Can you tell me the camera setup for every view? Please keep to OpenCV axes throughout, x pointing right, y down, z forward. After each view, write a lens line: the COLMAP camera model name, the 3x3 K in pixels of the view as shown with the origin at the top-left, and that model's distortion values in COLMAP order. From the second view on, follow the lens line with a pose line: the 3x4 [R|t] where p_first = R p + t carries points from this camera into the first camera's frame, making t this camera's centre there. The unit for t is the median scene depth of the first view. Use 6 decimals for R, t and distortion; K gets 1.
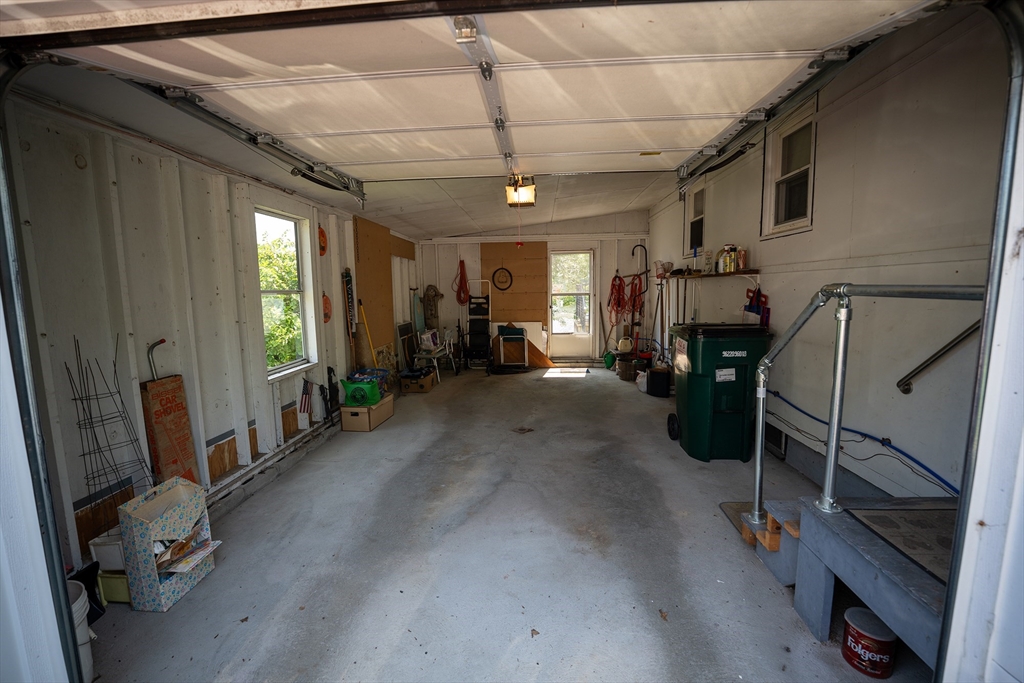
lens RADIAL K [[416.3, 0, 511.8], [0, 416.3, 337.4], [0, 0, 1]] dist [-0.025229, 0.000396]
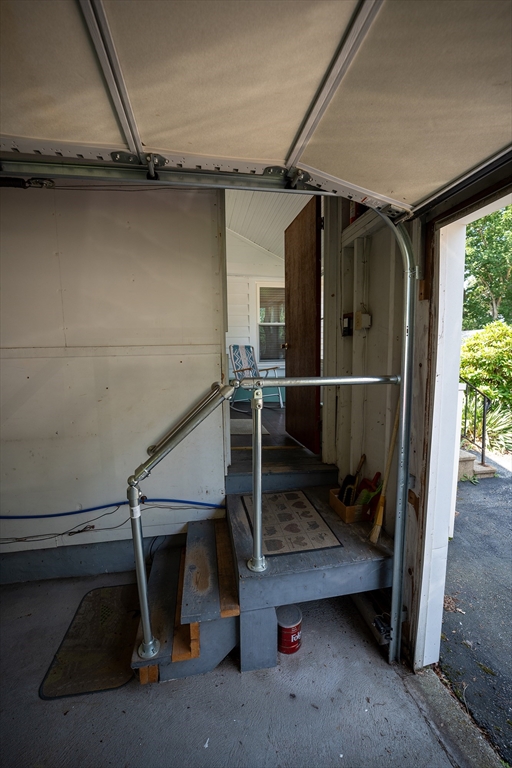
lens RADIAL K [[312.2, 0, 254.4], [0, 312.2, 380.9], [0, 0, 1]] dist [-0.025229, 0.000396]
pose [[-0.239703, -0.085556, 0.967069, -0.031522], [0.138483, 0.982910, 0.121282, -0.167822], [-0.960919, 0.162995, -0.223759, 0.876353]]
